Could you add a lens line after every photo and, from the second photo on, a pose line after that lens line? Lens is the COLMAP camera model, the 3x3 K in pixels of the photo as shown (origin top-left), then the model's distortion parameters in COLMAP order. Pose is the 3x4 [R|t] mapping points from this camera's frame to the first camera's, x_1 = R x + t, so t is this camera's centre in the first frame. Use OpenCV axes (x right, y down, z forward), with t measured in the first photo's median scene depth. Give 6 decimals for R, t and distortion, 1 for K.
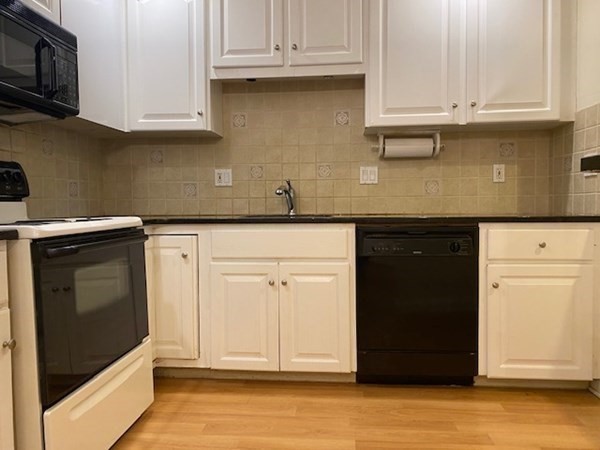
lens RADIAL K [[450.2, 0, 300.0], [0, 450.2, 225.0], [0, 0, 1]] dist [0.105592, -0.220143]
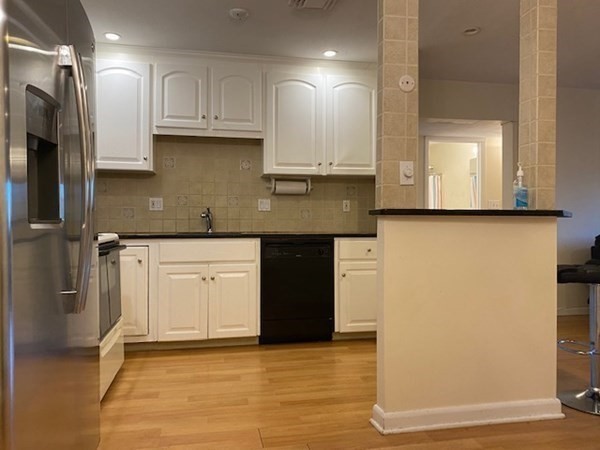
lens RADIAL K [[450.2, 0, 300.0], [0, 450.2, 225.0], [0, 0, 1]] dist [0.105592, -0.220143]
pose [[0.958023, 0.007322, 0.286598, -0.168411], [0.004204, 0.999208, -0.039580, 0.012576], [-0.286661, 0.039123, 0.957233, -0.459381]]
